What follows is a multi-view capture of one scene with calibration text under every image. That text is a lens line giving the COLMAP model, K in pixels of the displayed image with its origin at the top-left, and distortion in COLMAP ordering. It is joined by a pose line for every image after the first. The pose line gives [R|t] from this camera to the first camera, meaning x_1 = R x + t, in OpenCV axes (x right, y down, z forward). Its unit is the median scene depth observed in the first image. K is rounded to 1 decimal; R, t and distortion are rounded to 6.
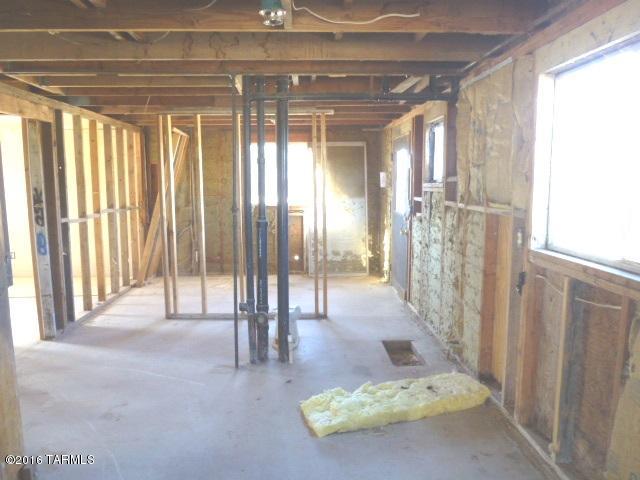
lens RADIAL K [[482.5, 0, 320.0], [0, 482.5, 240.0], [0, 0, 1]] dist [-0.045386, 0.003165]
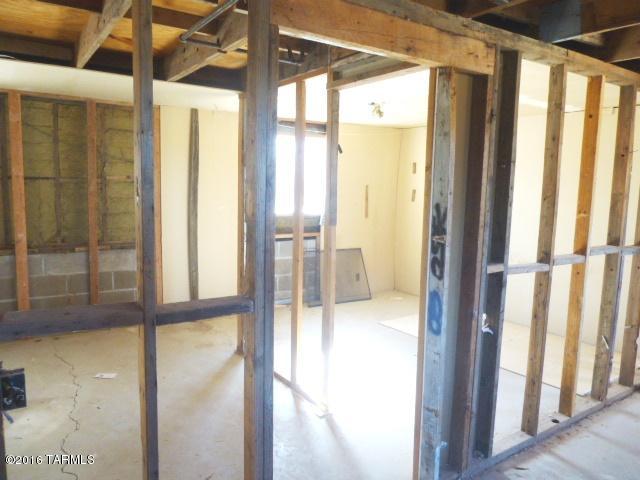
lens RADIAL K [[482.5, 0, 320.0], [0, 482.5, 240.0], [0, 0, 1]] dist [-0.045386, 0.003165]
pose [[0.513609, 0.116259, -0.850111, -0.205133], [-0.130536, 0.989832, 0.056501, -0.078690], [0.848036, 0.081951, 0.523563, 0.583852]]
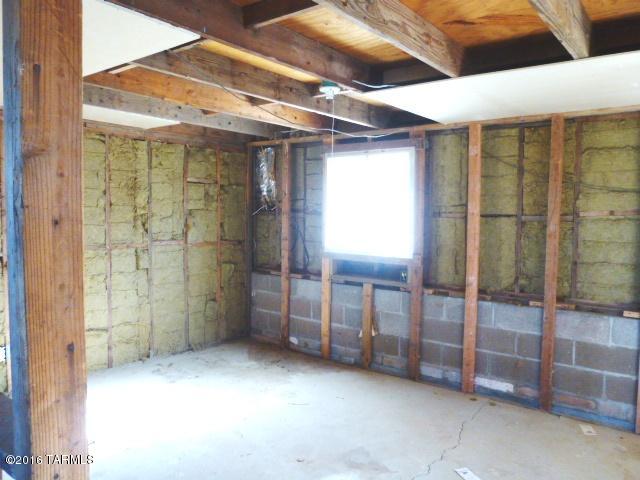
lens RADIAL K [[482.5, 0, 320.0], [0, 482.5, 240.0], [0, 0, 1]] dist [-0.045386, 0.003165]
pose [[-0.658564, 0.043860, -0.751246, -0.478708], [-0.093044, 0.985894, 0.139125, -0.120606], [0.746751, 0.161522, -0.645193, 0.914011]]
